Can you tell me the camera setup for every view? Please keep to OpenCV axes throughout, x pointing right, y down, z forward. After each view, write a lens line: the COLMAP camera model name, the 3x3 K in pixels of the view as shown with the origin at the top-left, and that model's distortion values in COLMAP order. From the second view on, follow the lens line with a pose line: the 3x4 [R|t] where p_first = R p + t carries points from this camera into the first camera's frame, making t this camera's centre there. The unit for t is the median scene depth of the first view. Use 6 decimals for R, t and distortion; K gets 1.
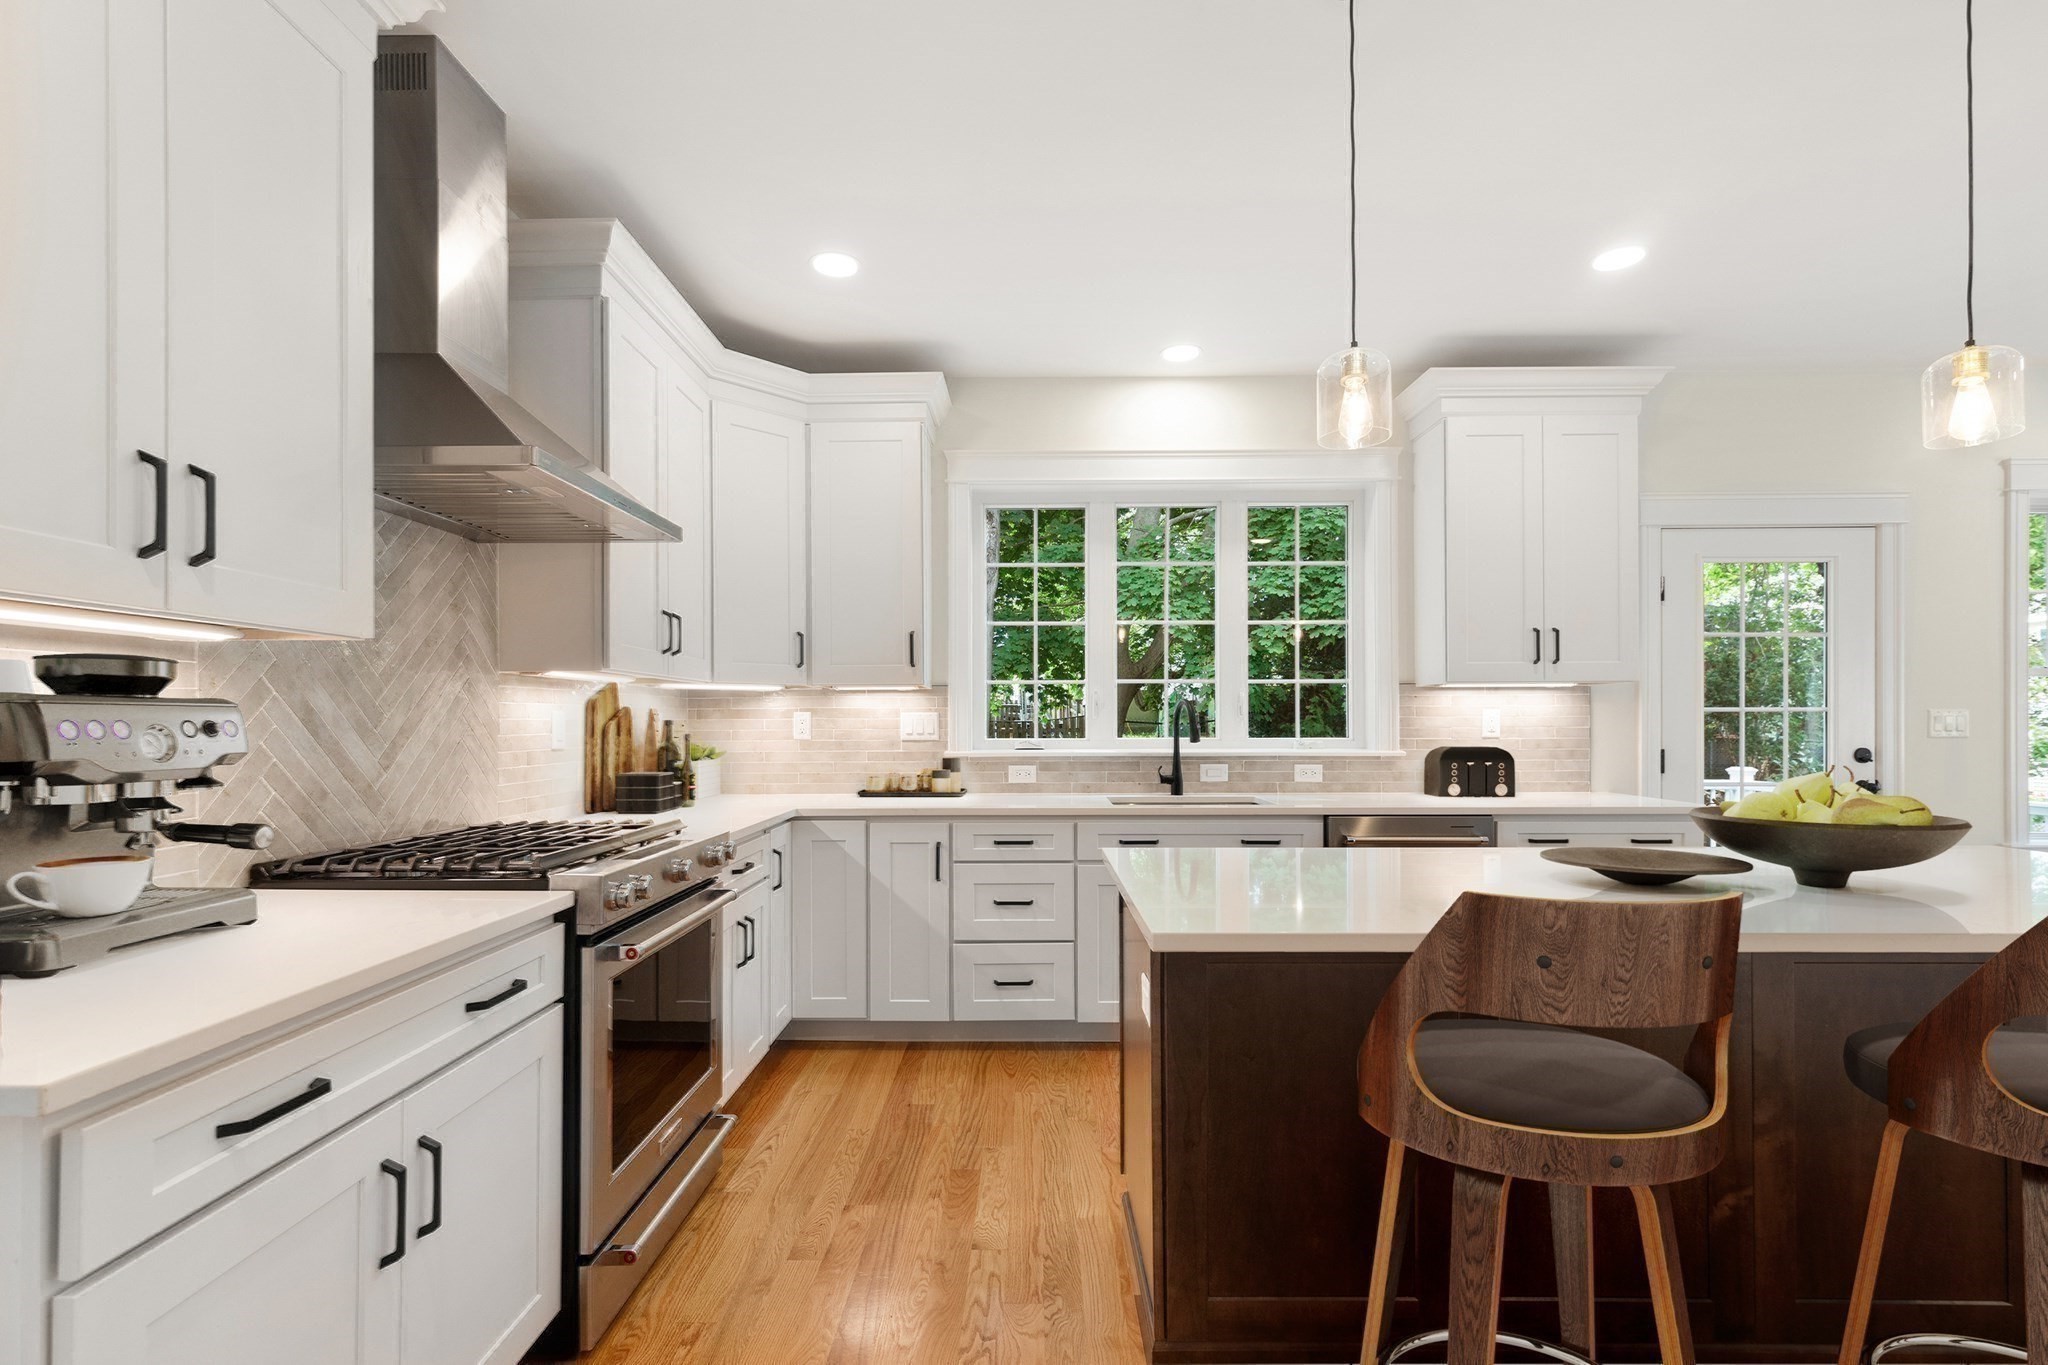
lens RADIAL K [[927.2, 0, 1021.9], [0, 927.2, 718.8], [0, 0, 1]] dist [0.005083, -0.000058]
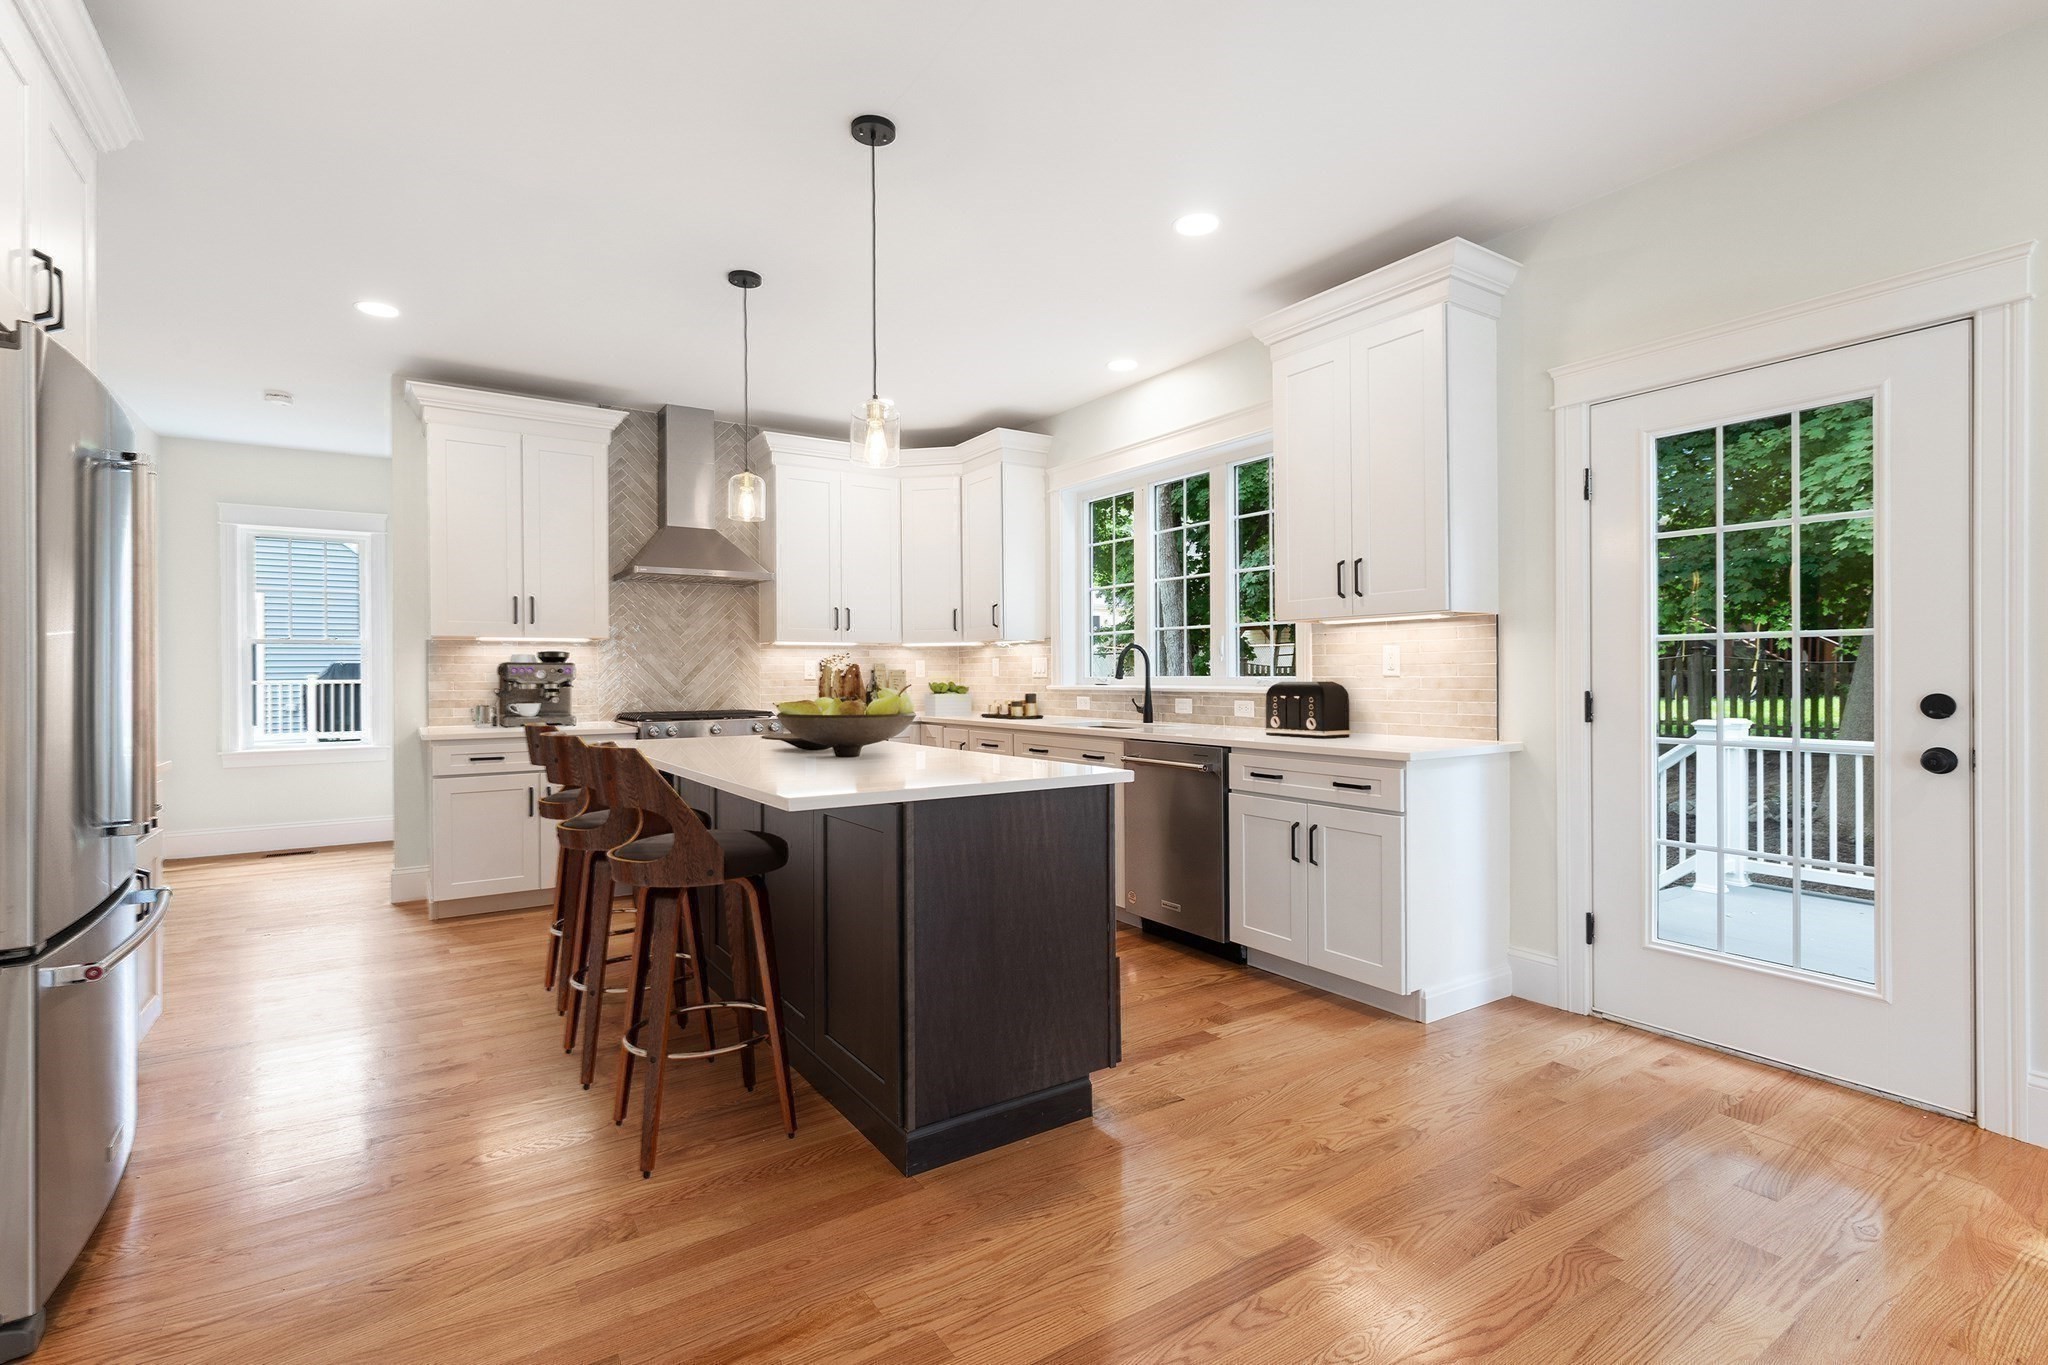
lens RADIAL K [[936.9, 0, 1015.9], [0, 936.9, 675.2], [0, 0, 1]] dist [0.000433, -0.000024]
pose [[0.561347, 0.000653, -0.827580, 1.173546], [0.008678, 0.999940, 0.006675, 0.010885], [0.827535, -0.010929, 0.561308, 0.178883]]
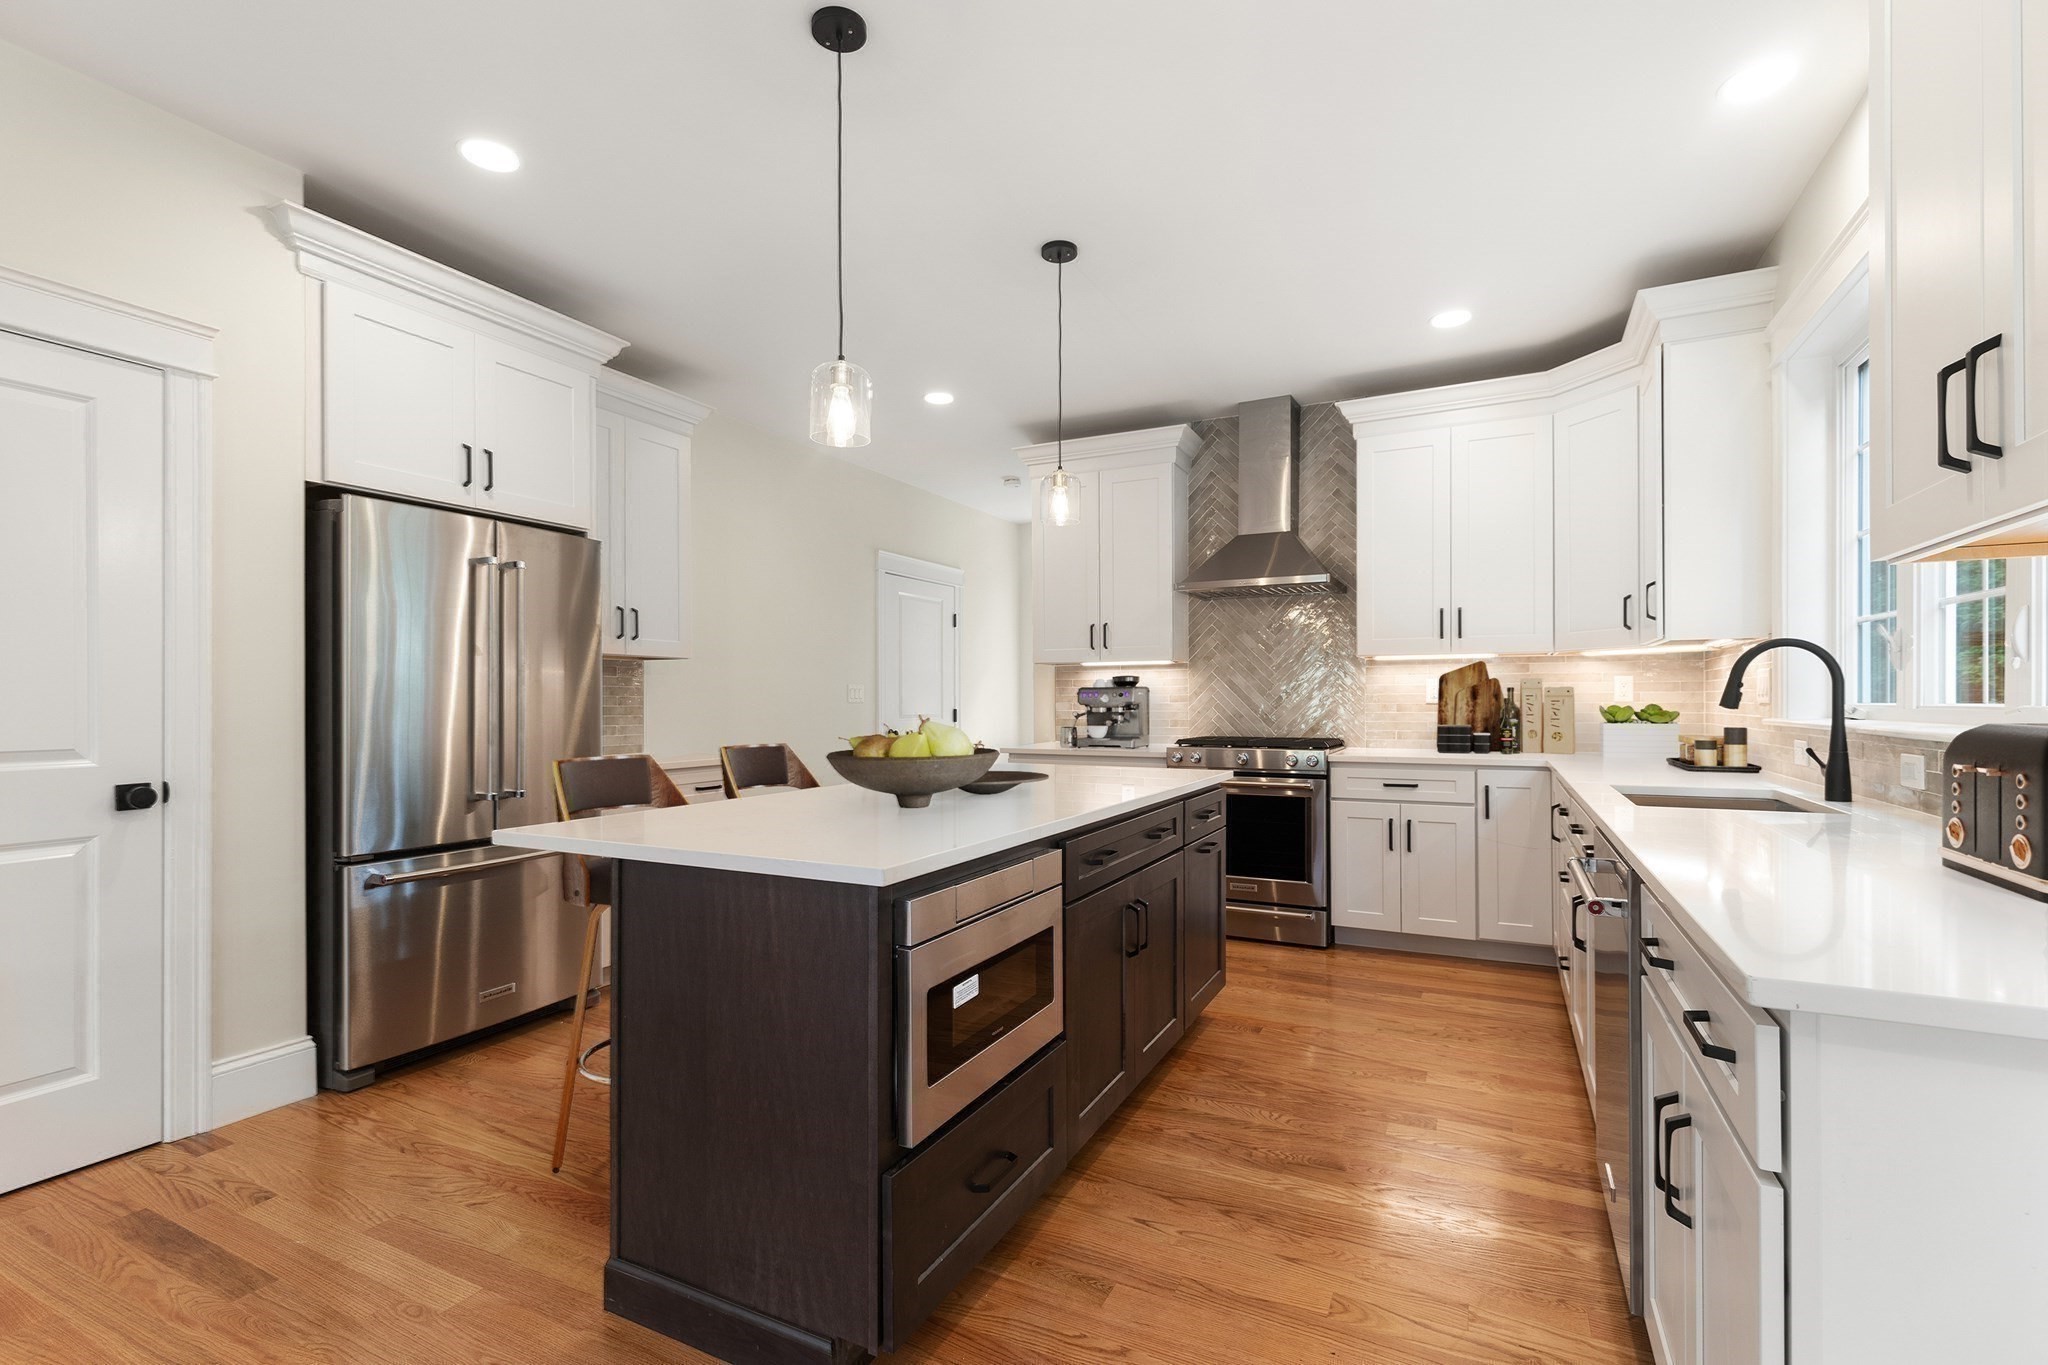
lens RADIAL K [[926.0, 0, 1028.3], [0, 926.0, 691.1], [0, 0, 1]] dist [-0.000783, -0.000871]
pose [[-0.436233, -0.002358, -0.899831, 0.985547], [0.009705, 0.999926, -0.007325, 0.013763], [0.899781, -0.011928, -0.436178, 0.861258]]
